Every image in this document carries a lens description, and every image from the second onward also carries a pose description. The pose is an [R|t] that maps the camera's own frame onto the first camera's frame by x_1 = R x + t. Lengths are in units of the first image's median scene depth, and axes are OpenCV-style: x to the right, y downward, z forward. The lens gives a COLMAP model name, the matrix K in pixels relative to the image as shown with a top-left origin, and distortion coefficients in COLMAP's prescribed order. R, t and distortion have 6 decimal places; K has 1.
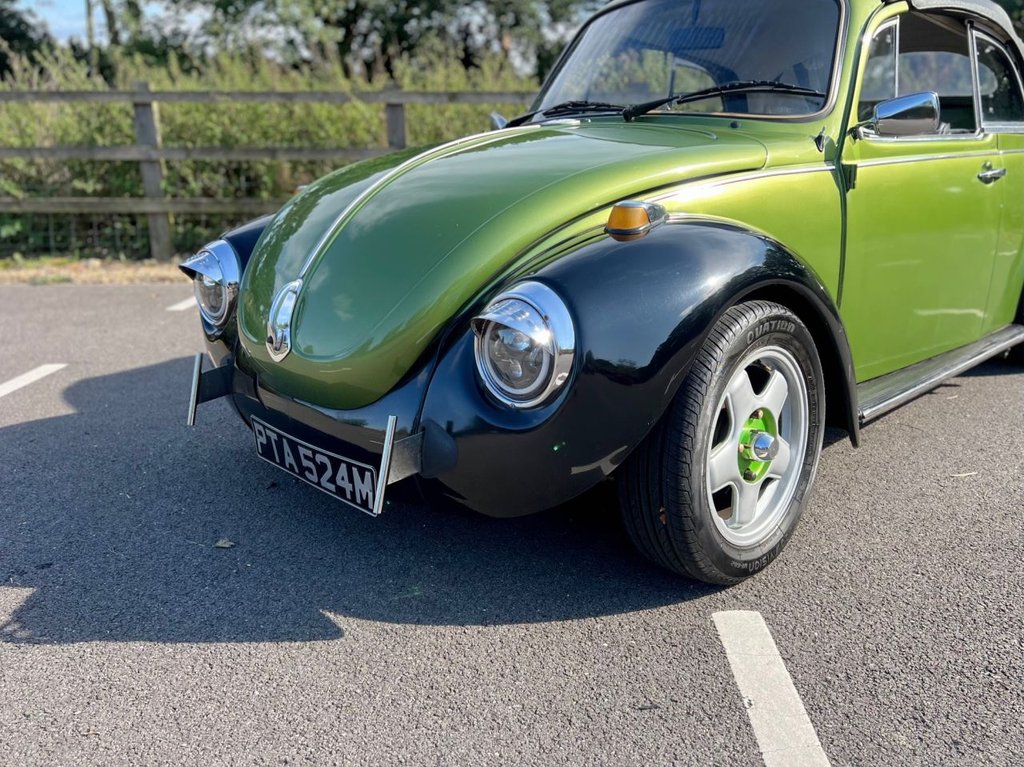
lens RADIAL K [[836.3, 0, 549.8], [0, 836.3, 385.1], [0, 0, 1]] dist [0.052559, -0.048812]
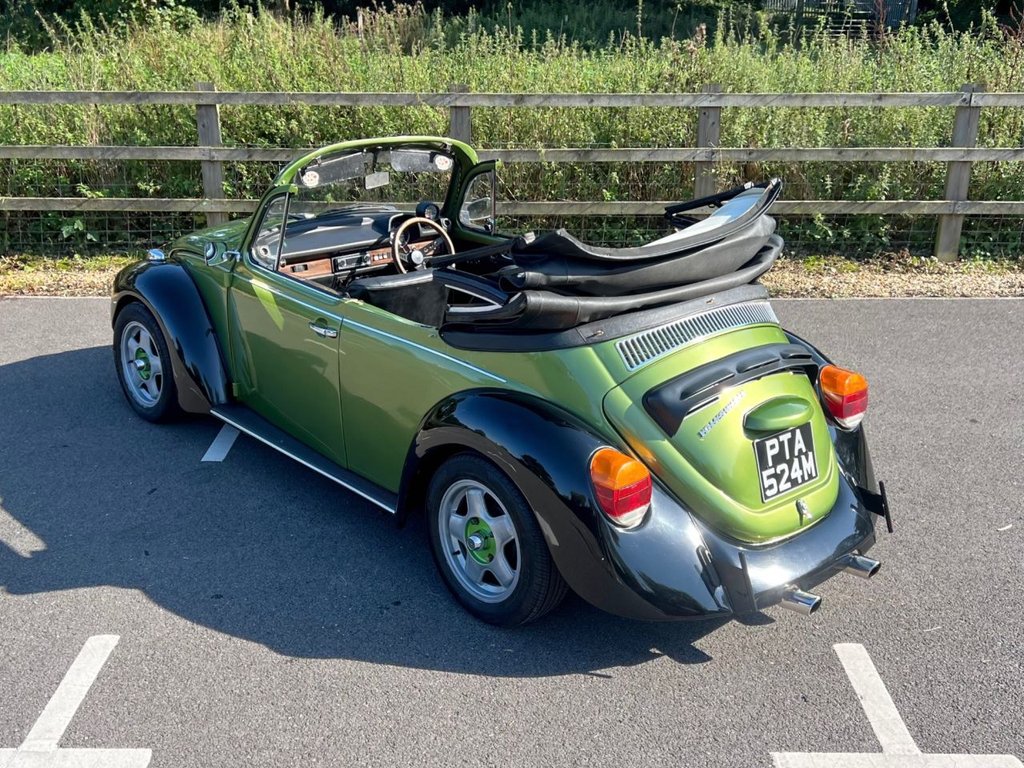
lens RADIAL K [[1094.4, 0, 474.7], [0, 1094.4, 405.1], [0, 0, 1]] dist [0.038444, 0.000000]
pose [[0.999403, 0.006998, -0.033822, -0.411543], [-0.003590, 0.995004, 0.099771, -0.382853], [0.034351, -0.099590, 0.994435, -1.052130]]
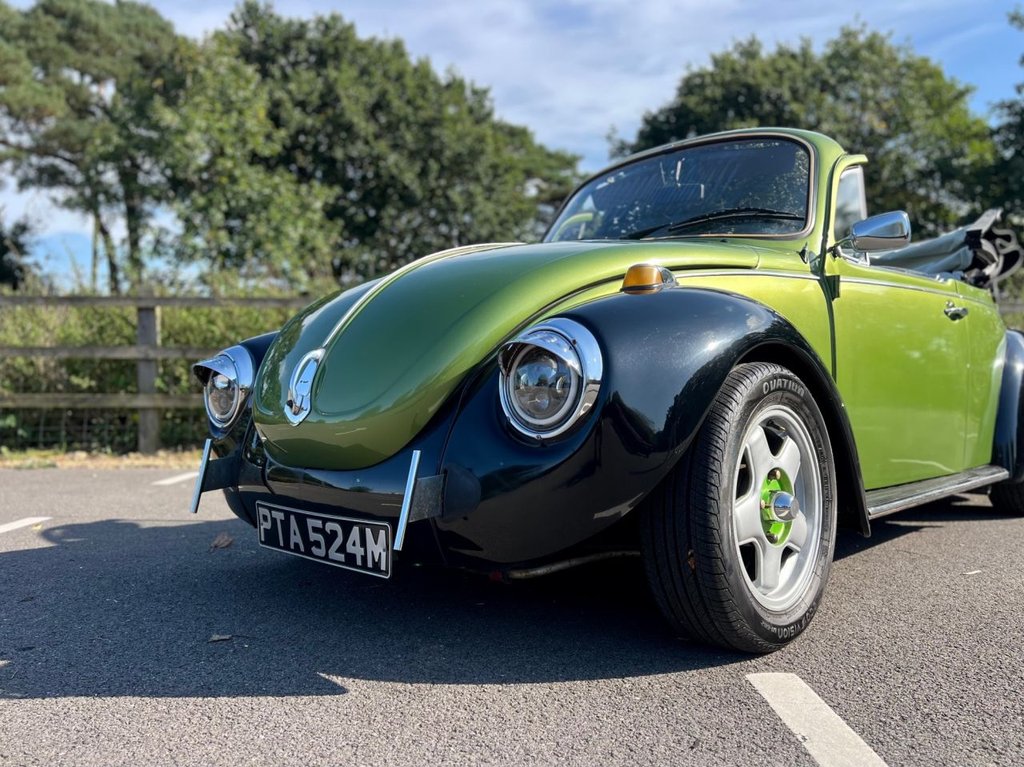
lens RADIAL K [[817.1, 0, 533.0], [0, 817.1, 420.3], [0, 0, 1]] dist [0.036322, -0.021924]
pose [[0.999664, 0.002645, 0.025780, -0.064809], [0.003690, 0.970116, -0.242615, 0.203687], [-0.025652, 0.242629, 0.969780, 0.042216]]
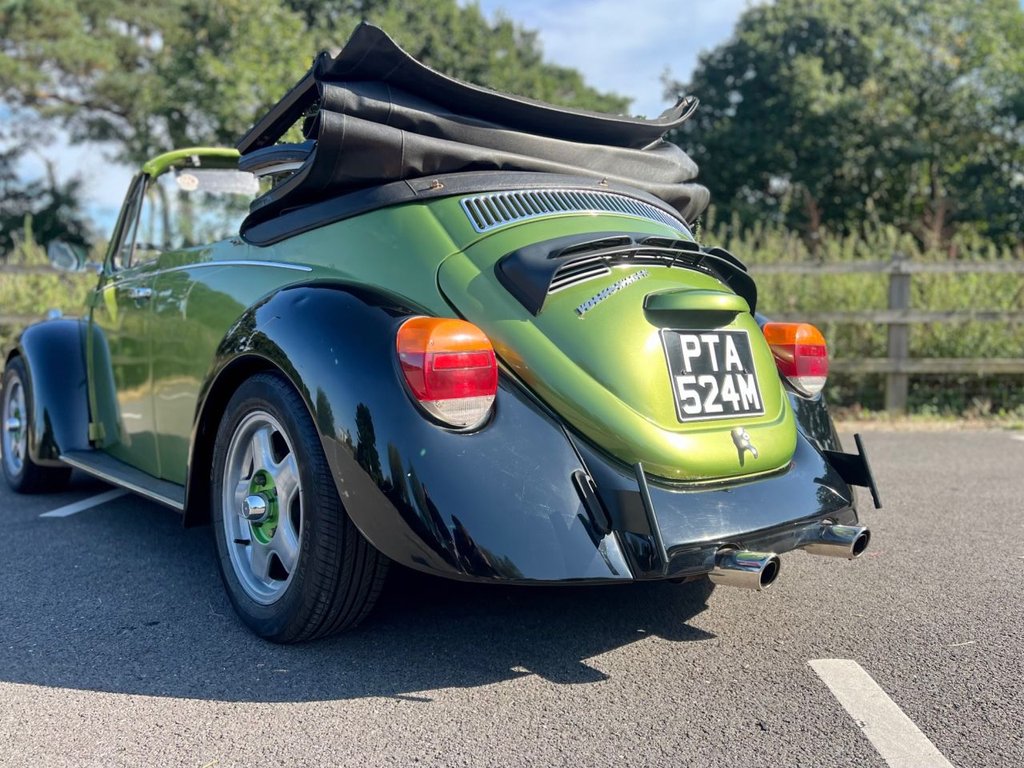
lens RADIAL K [[836.3, 0, 538.3], [0, 836.3, 403.3], [0, 0, 1]] dist [0.052559, -0.048812]
pose [[0.999690, 0.003378, -0.024687, -0.101969], [-0.008347, 0.978926, -0.204046, 0.166185], [0.023477, 0.204189, 0.978650, -0.065785]]
